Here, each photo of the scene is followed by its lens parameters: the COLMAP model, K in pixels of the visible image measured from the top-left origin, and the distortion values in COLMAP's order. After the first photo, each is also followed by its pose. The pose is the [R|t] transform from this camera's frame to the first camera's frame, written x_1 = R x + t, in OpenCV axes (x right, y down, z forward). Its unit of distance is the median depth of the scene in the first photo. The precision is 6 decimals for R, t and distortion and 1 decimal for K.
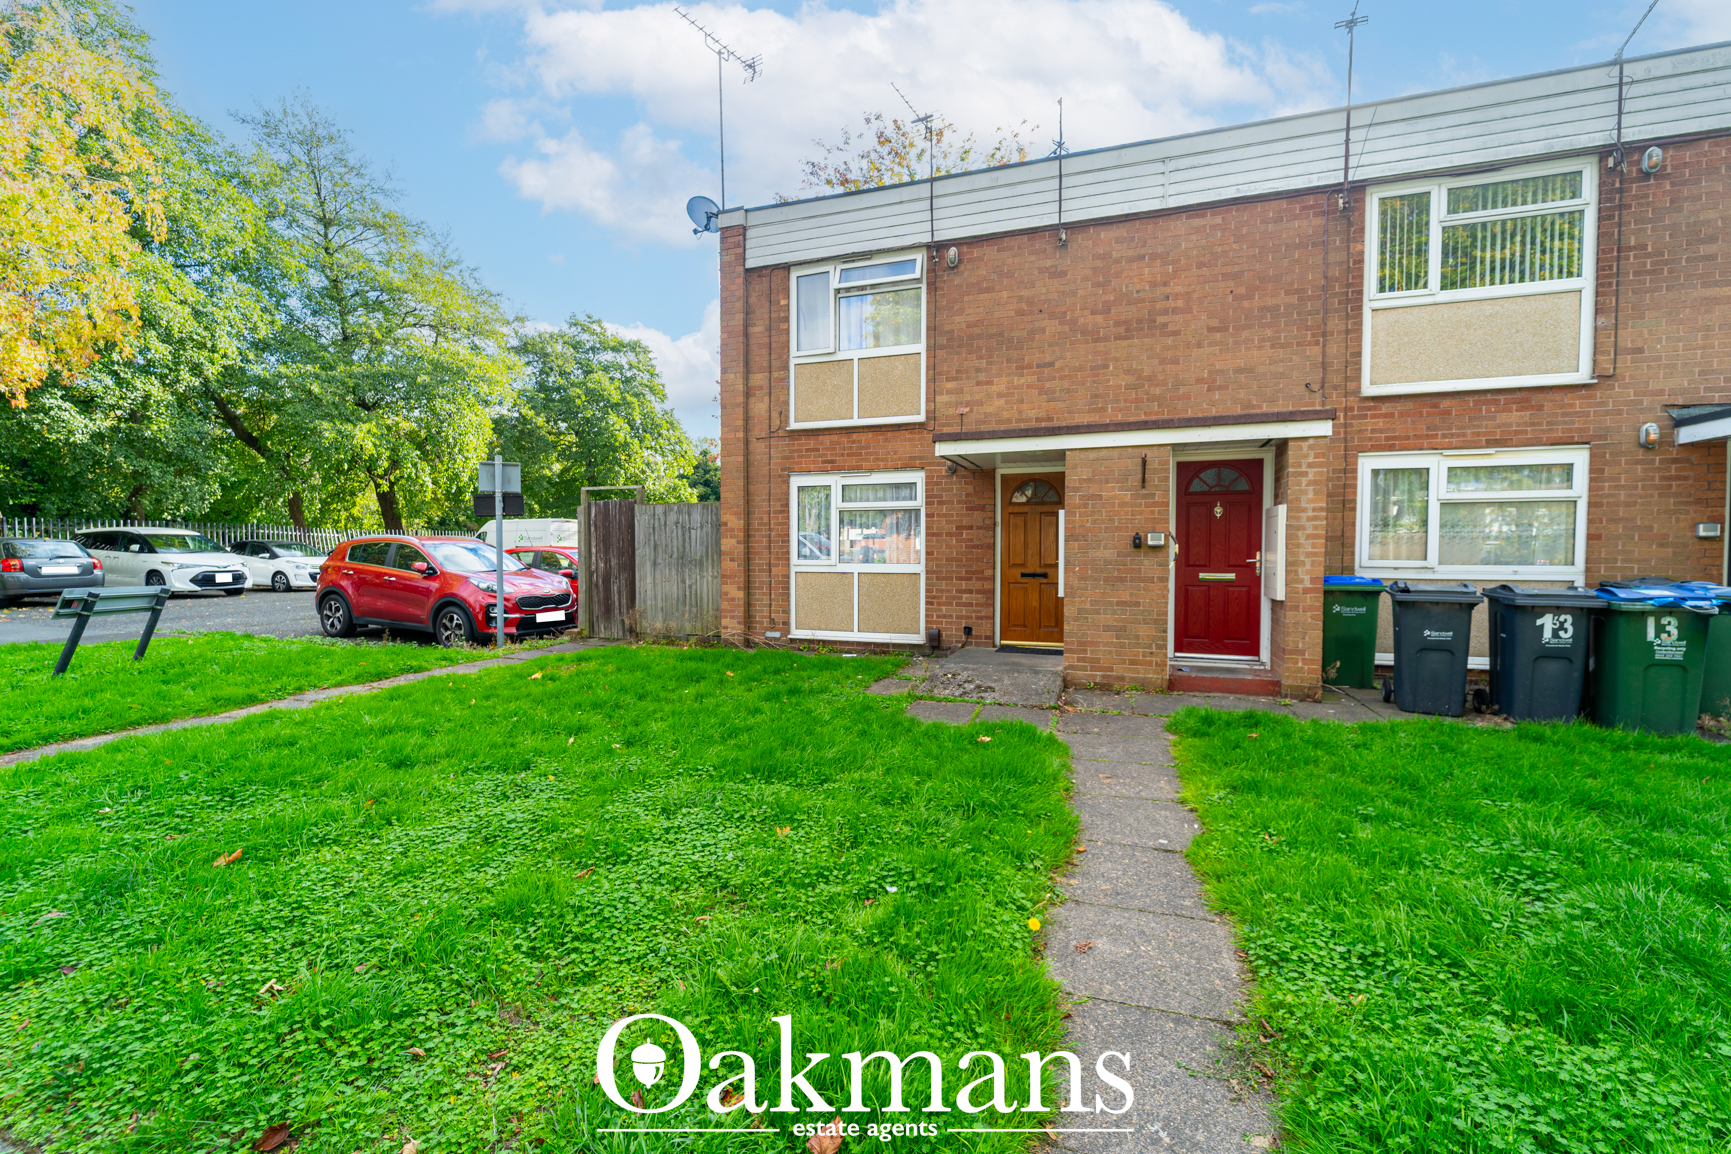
lens RADIAL K [[706.2, 0, 859.2], [0, 706.2, 571.0], [0, 0, 1]] dist [-0.000580, -0.001477]
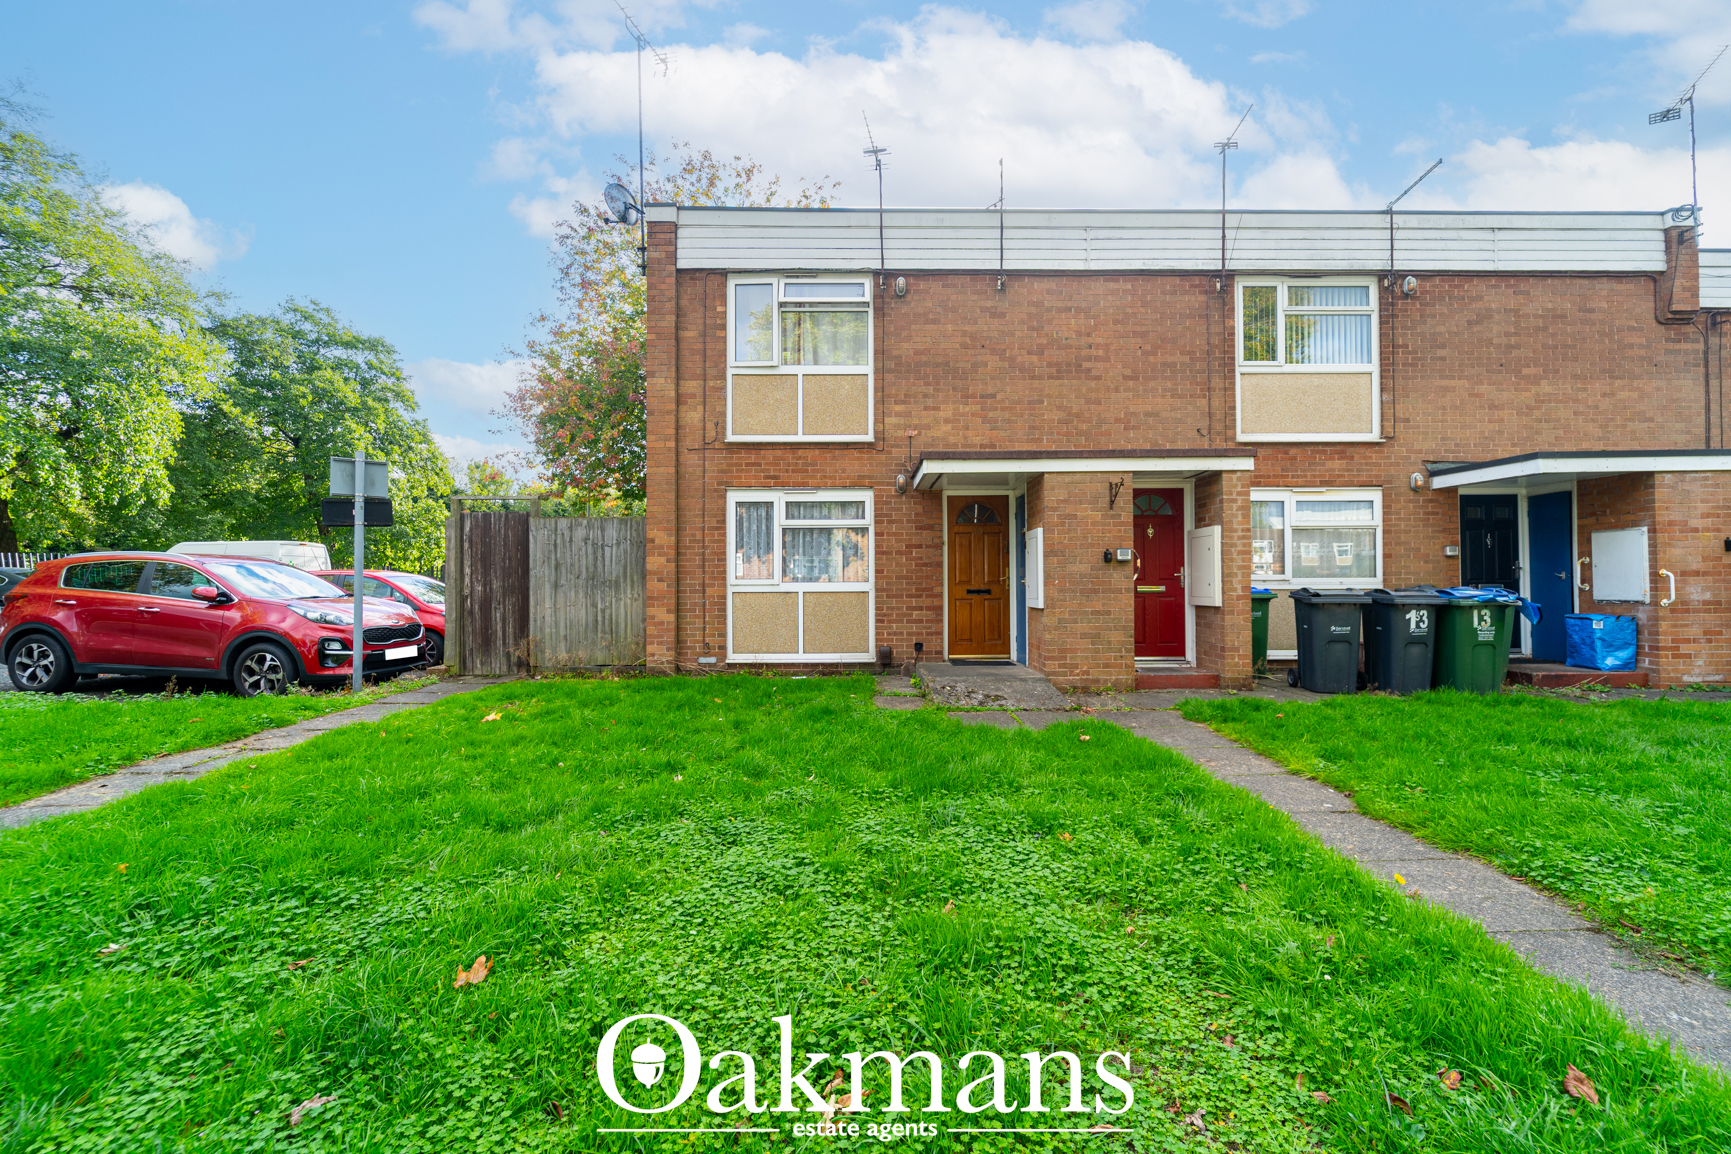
lens RADIAL K [[698.3, 0, 860.5], [0, 698.3, 570.8], [0, 0, 1]] dist [0.000556, -0.002087]
pose [[0.940142, 0.000335, 0.340784, -0.264681], [0.015428, 0.998932, -0.043543, 0.016979], [-0.340435, 0.046194, 0.939133, 0.071548]]
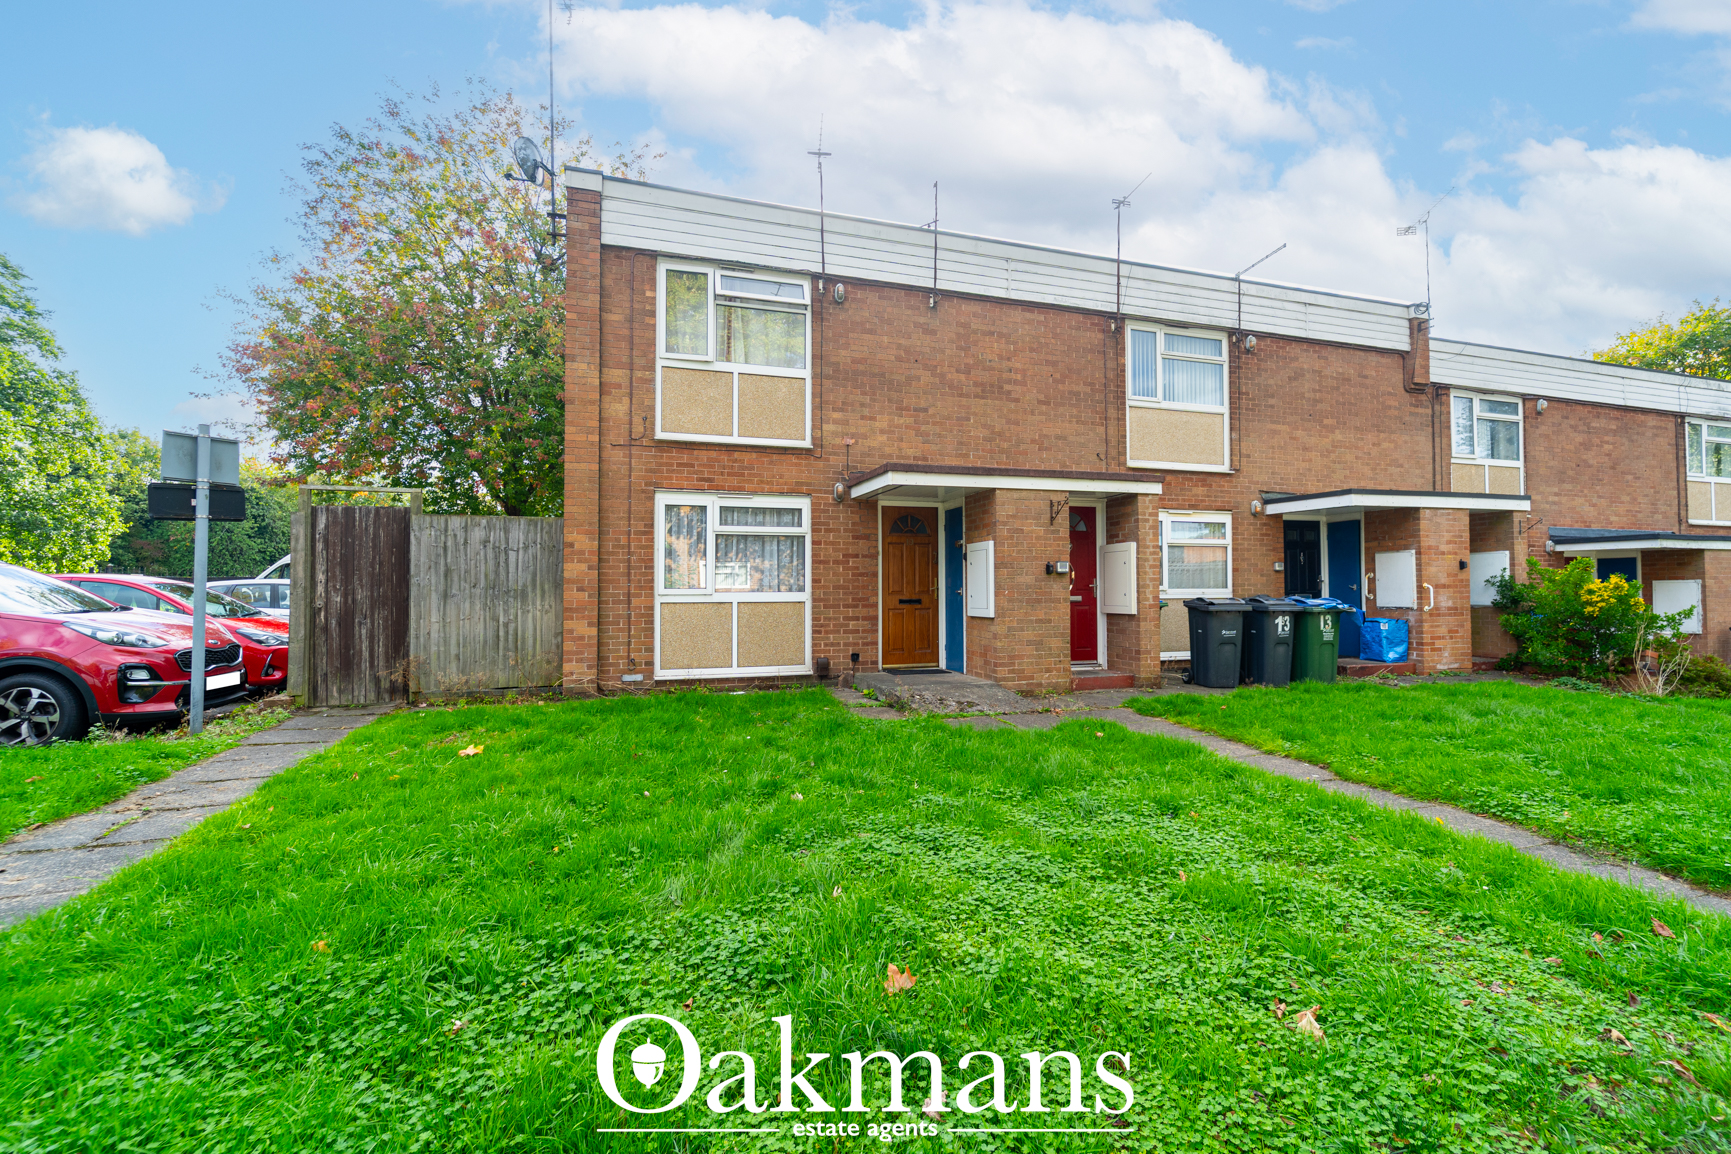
lens RADIAL K [[740.3, 0, 859.7], [0, 740.3, 569.2], [0, 0, 1]] dist [-0.001097, -0.000957]
pose [[0.797970, 0.012871, 0.602559, -0.472711], [0.020883, 0.998581, -0.048986, 0.010319], [-0.602335, 0.051672, 0.796569, 0.139793]]
